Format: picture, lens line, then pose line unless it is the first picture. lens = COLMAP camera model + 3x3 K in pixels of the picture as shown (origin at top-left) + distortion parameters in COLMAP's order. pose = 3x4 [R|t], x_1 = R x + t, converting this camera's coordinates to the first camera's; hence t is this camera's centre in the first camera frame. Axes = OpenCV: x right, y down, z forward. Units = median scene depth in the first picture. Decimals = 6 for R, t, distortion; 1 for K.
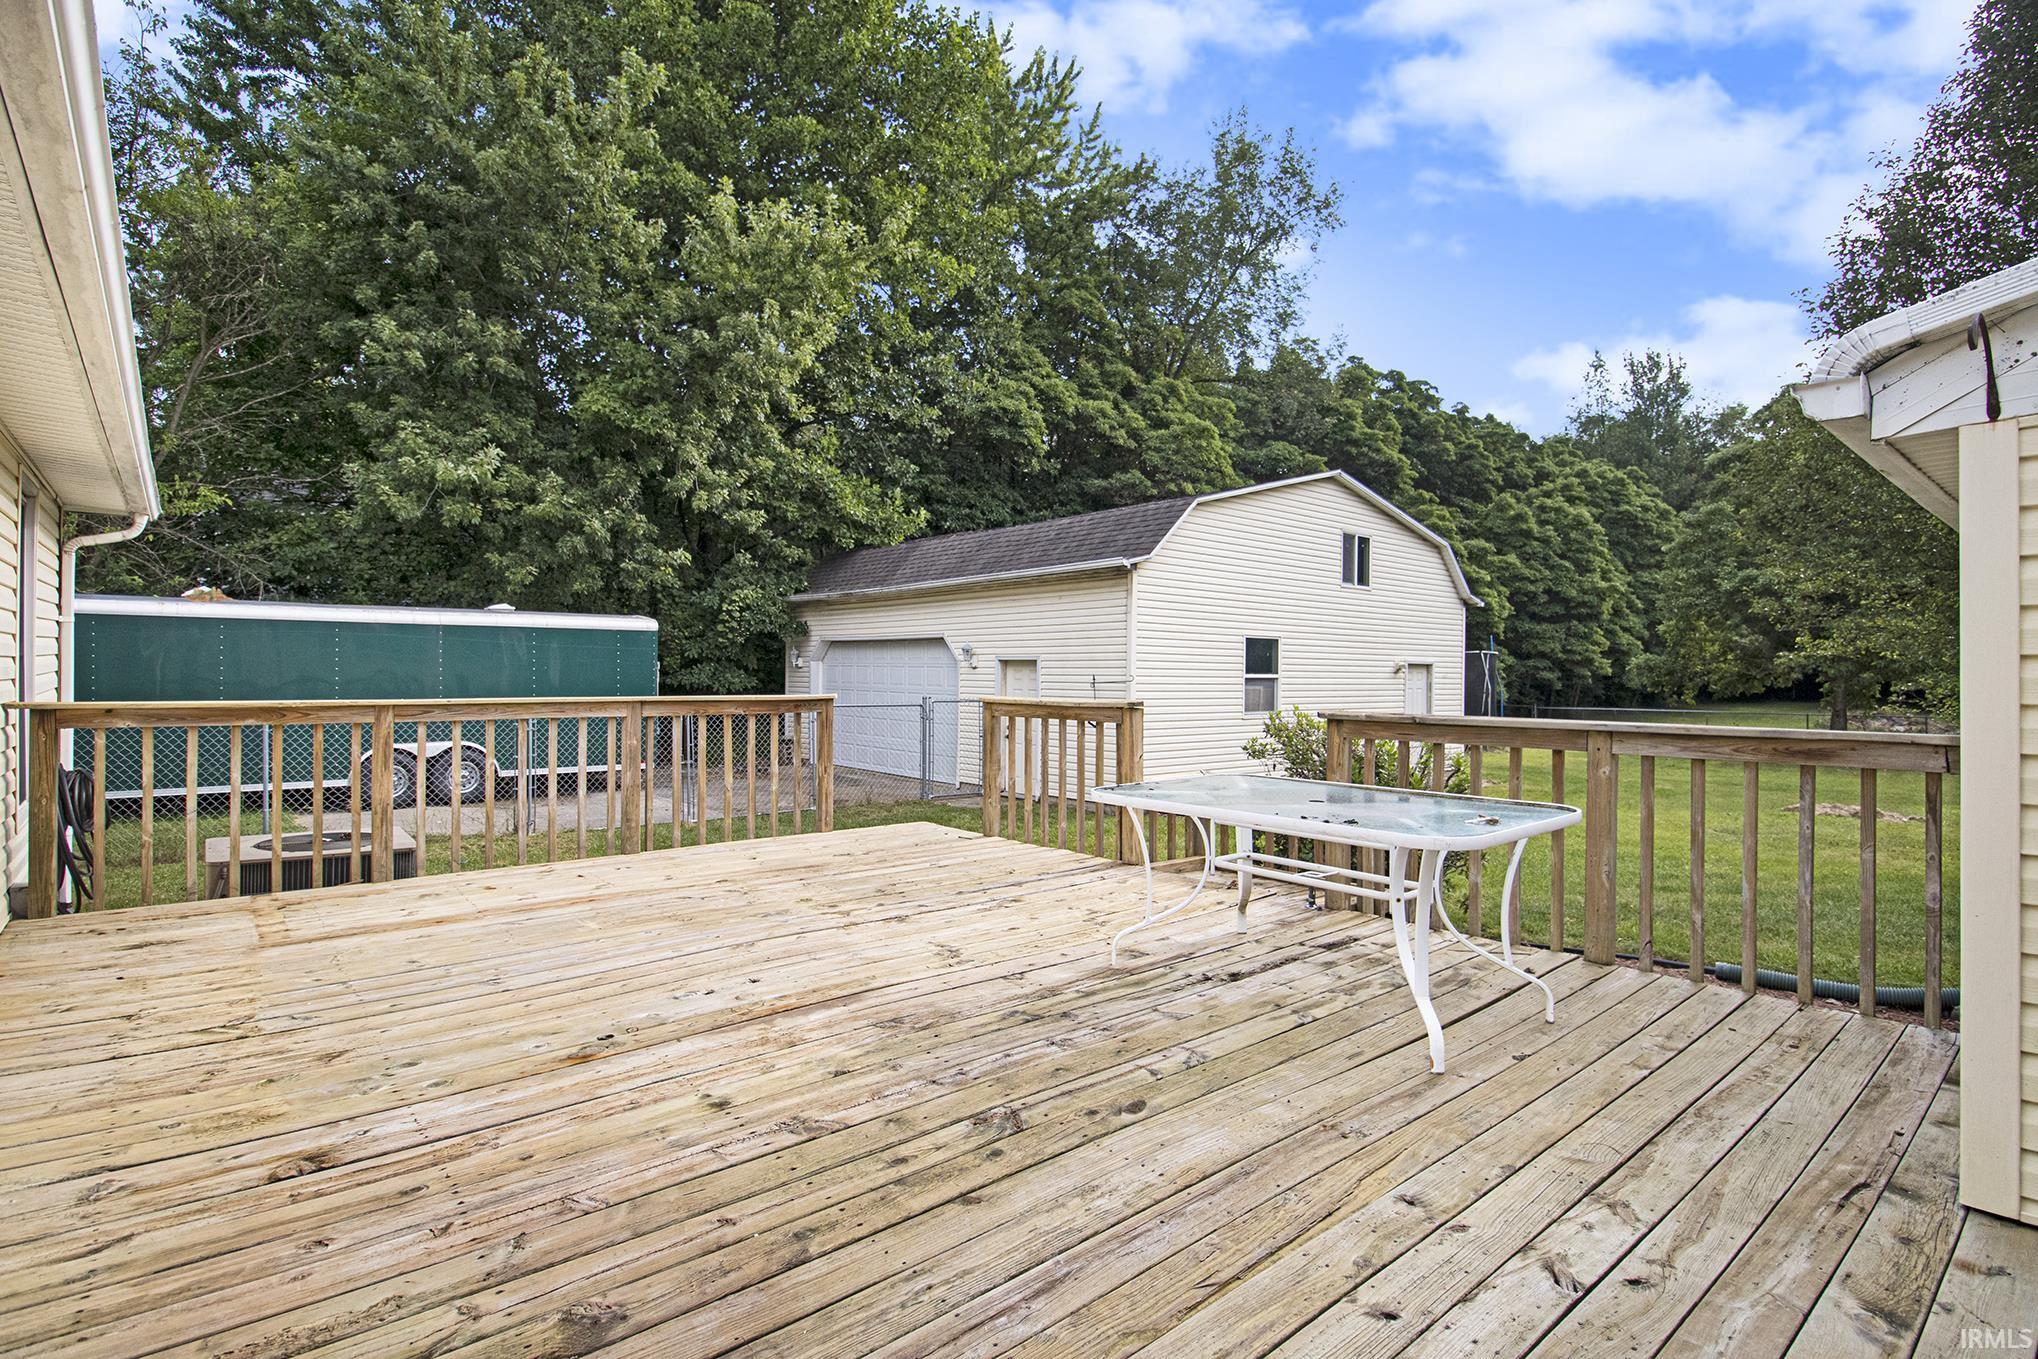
lens RADIAL K [[984.7, 0, 1019.0], [0, 984.7, 679.5], [0, 0, 1]] dist [0.000134, -0.000023]
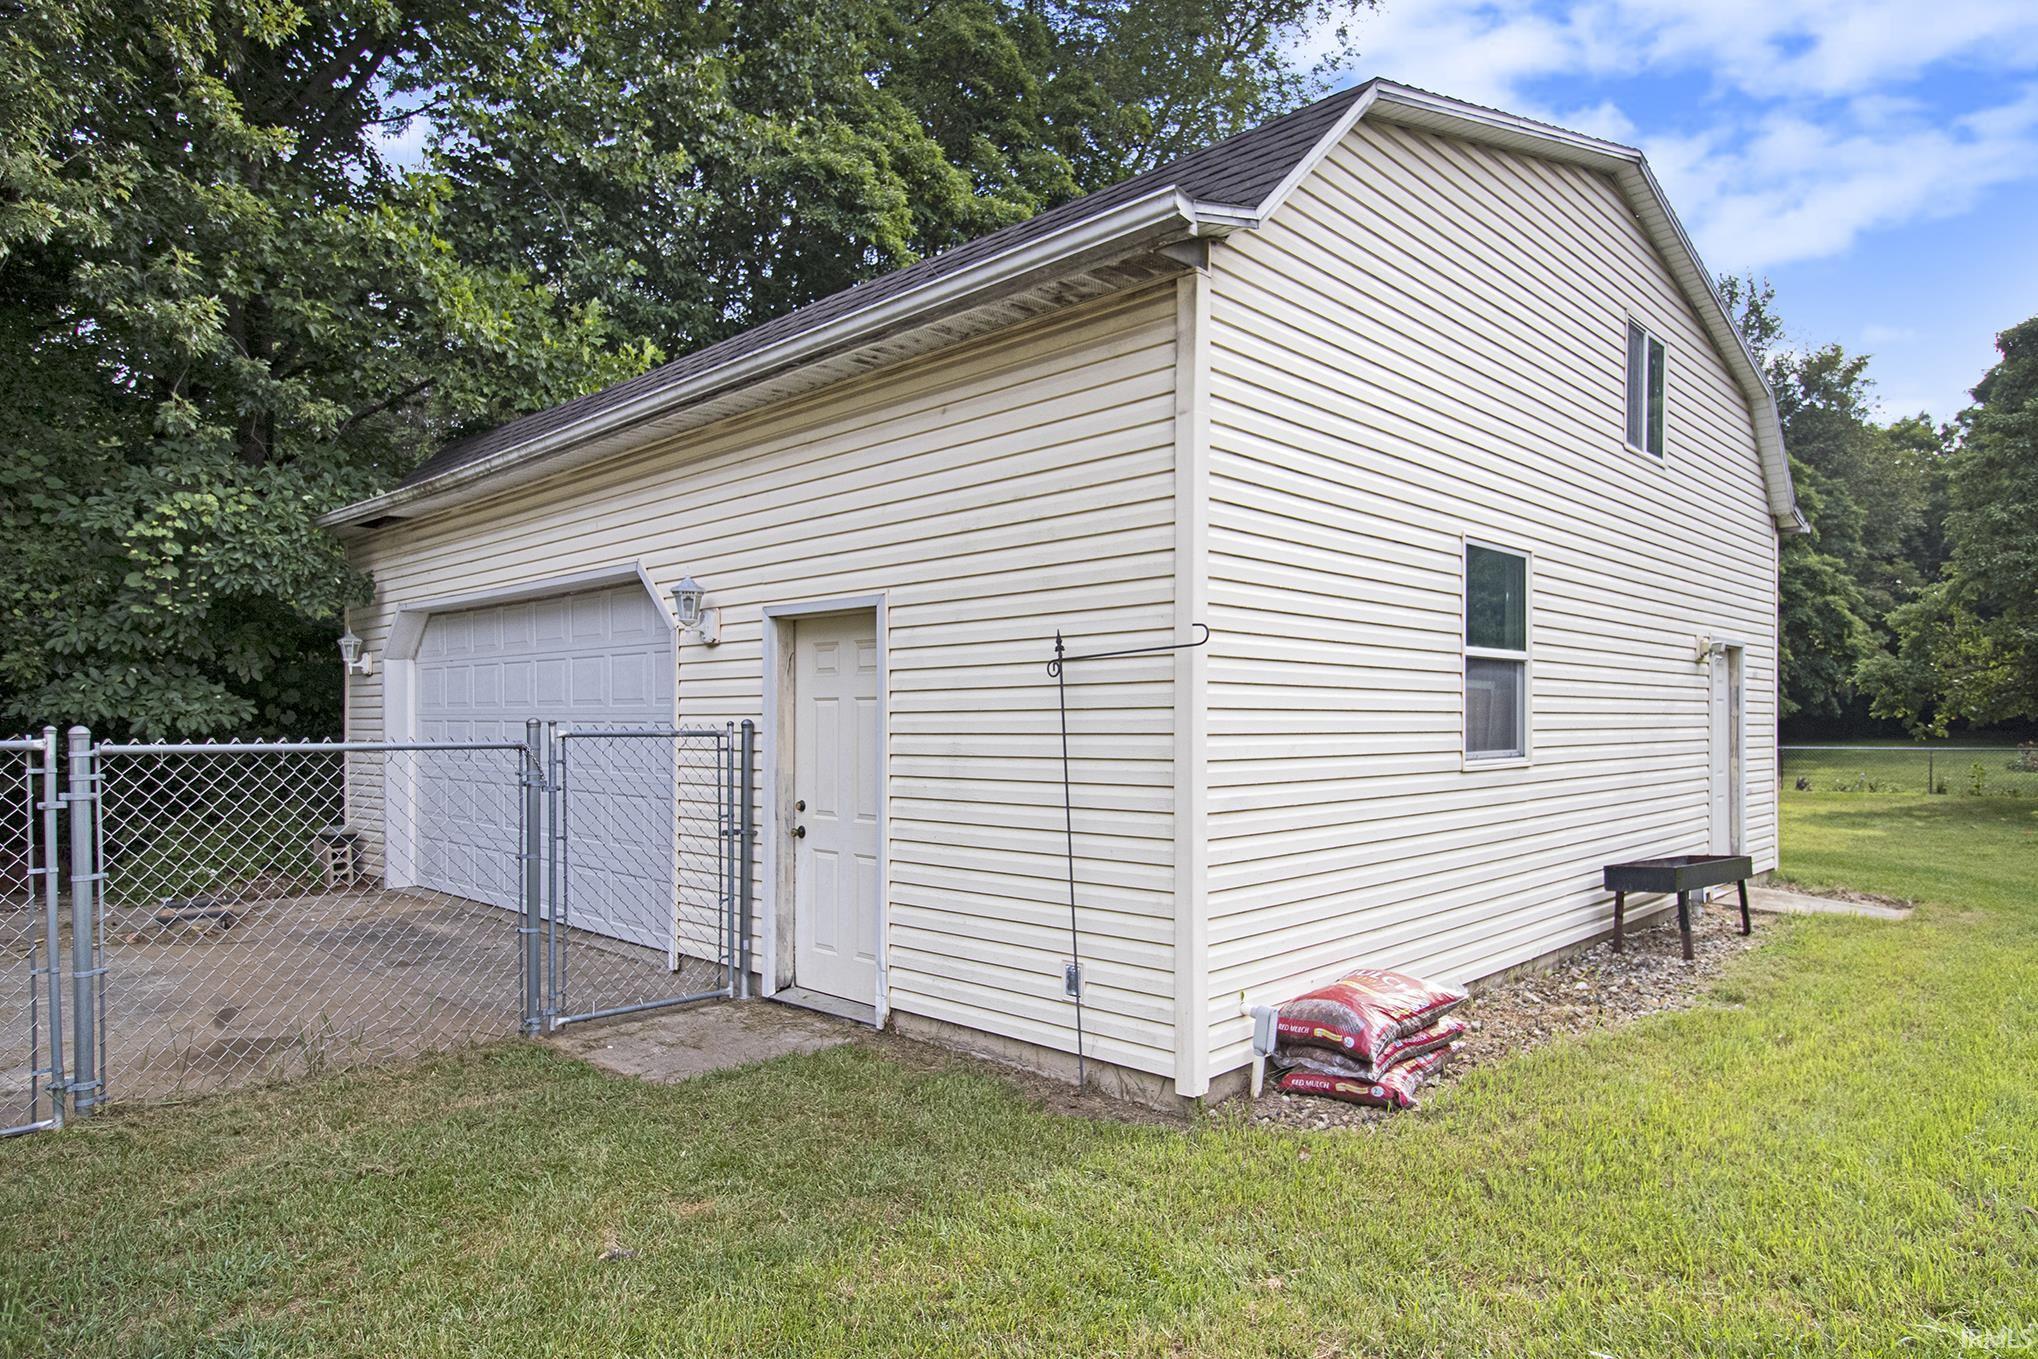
lens RADIAL K [[1284.7, 0, 1151.1], [0, 1284.7, 683.9], [0, 0, 1]] dist [0.105431, -0.000177]
pose [[0.979873, -0.003123, 0.199597, 0.014097], [0.008498, 0.999624, -0.026082, 0.012435], [-0.199440, 0.027253, 0.979531, 0.350707]]
